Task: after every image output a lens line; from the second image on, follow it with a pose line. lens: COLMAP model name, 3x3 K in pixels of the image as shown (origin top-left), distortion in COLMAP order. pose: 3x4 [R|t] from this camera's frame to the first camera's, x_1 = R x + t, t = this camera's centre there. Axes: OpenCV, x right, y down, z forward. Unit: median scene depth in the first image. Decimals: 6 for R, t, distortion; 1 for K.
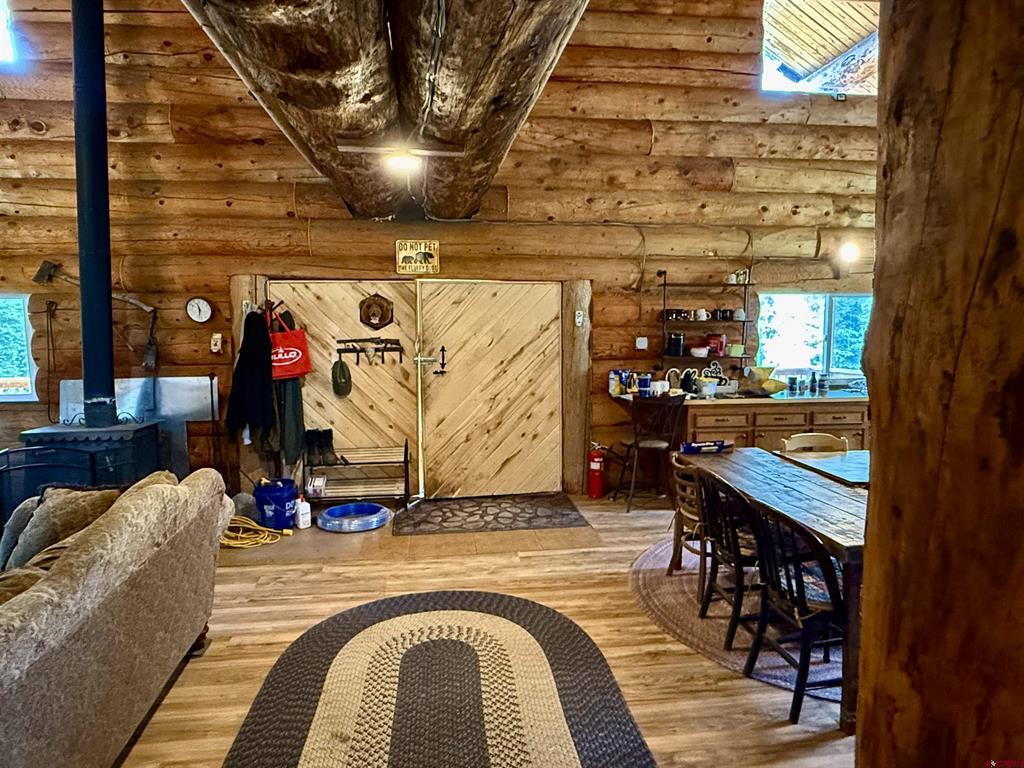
lens RADIAL K [[657.3, 0, 514.0], [0, 657.3, 388.0], [0, 0, 1]] dist [0.002285, -0.000164]
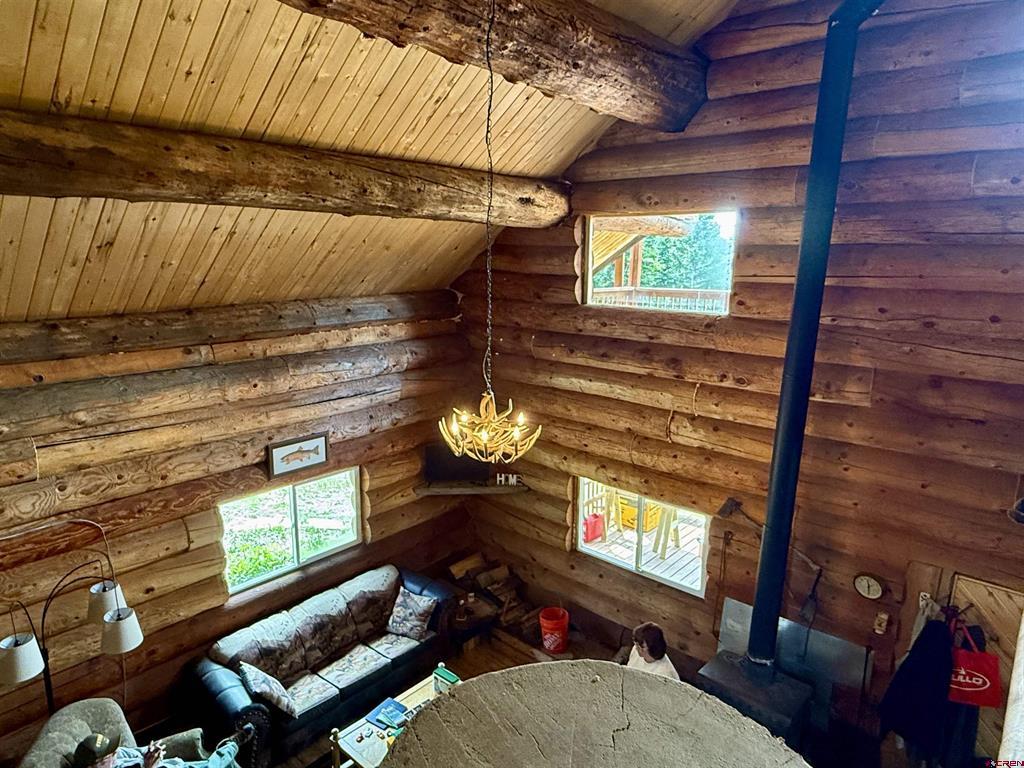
lens RADIAL K [[646.2, 0, 504.5], [0, 646.2, 388.8], [0, 0, 1]] dist [-0.000439, 0.001563]
pose [[0.653954, 0.168907, -0.737438, -0.168527], [-0.087678, 0.985111, 0.147883, -0.453407], [0.751436, -0.032051, 0.659027, 0.001018]]
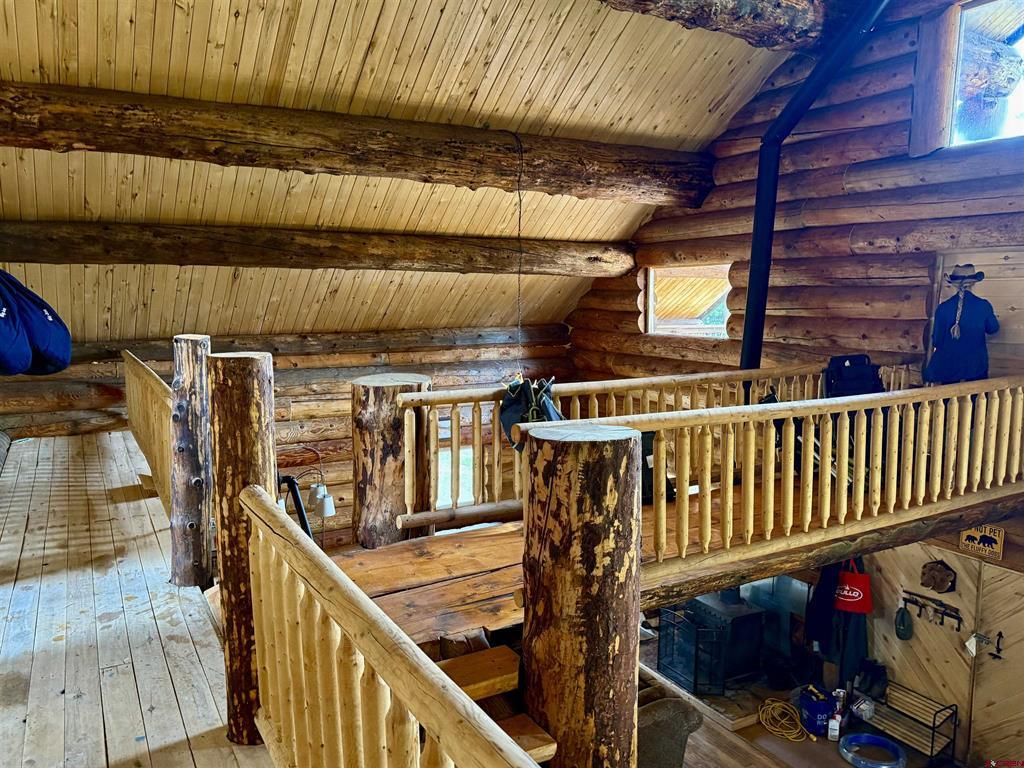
lens RADIAL K [[770.3, 0, 512.5], [0, 770.3, 398.3], [0, 0, 1]] dist [0.123445, -0.166407]
pose [[0.381592, 0.130532, -0.915068, 0.624404], [-0.096672, 0.990185, 0.100934, -0.445068], [0.919262, 0.049946, 0.390465, -0.129658]]
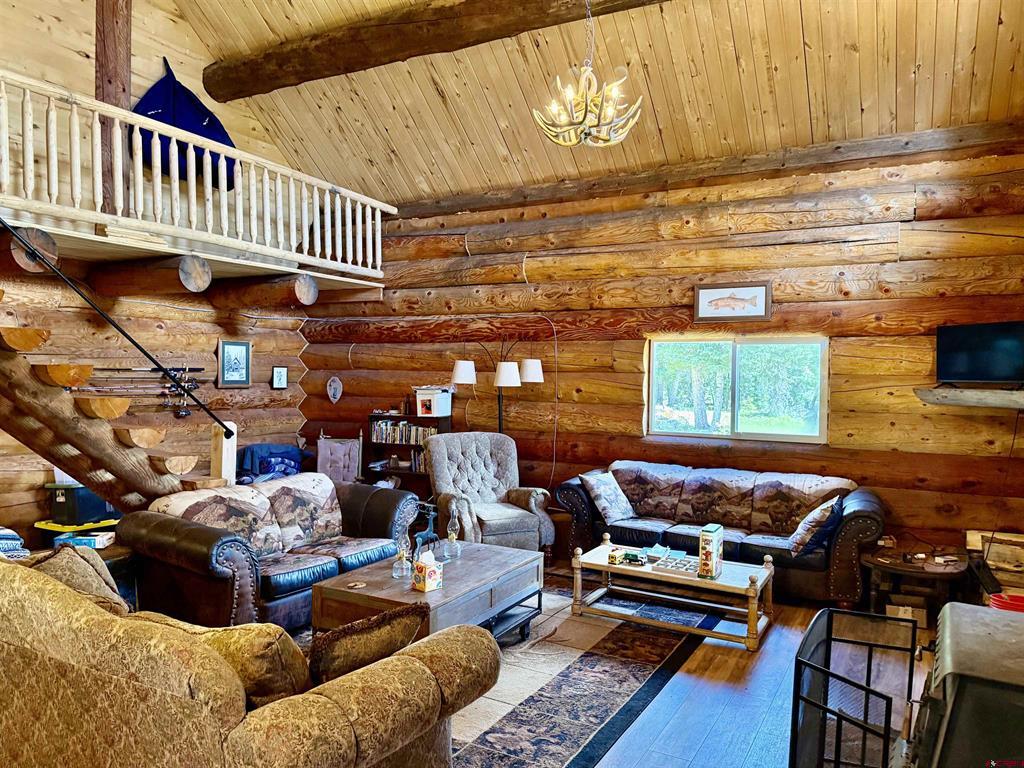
lens RADIAL K [[719.4, 0, 512.0], [0, 719.4, 384.0], [0, 0, 1]] dist [0.093766, -0.001268]
pose [[-0.599835, 0.006010, -0.800101, -0.070883], [-0.089666, 0.993168, 0.074683, -0.095654], [0.795084, 0.116540, -0.595198, 0.835957]]
